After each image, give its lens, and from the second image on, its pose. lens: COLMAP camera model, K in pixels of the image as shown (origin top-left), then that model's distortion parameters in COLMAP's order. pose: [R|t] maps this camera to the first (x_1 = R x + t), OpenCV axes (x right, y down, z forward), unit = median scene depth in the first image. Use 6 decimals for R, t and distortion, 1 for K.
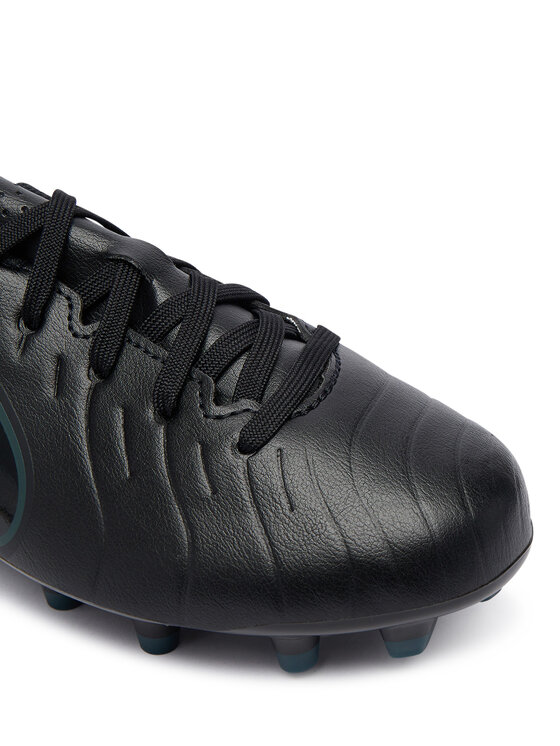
lens RADIAL K [[884.5, 0, 280.5], [0, 884.5, 372.4], [0, 0, 1]] dist [-0.080160, 0.000000]
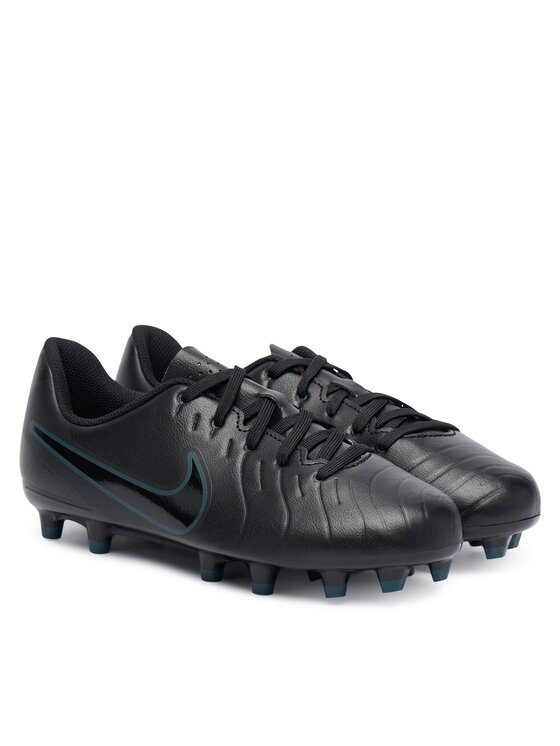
lens RADIAL K [[2062.2, 0, 280.1], [0, 2062.2, 373.2], [0, 0, 1]] dist [-0.041339, 0.000000]
pose [[0.993335, 0.076938, -0.085823, 0.252671], [-0.104979, 0.911327, -0.398073, 1.718491], [0.047586, 0.404429, 0.913331, -3.366925]]
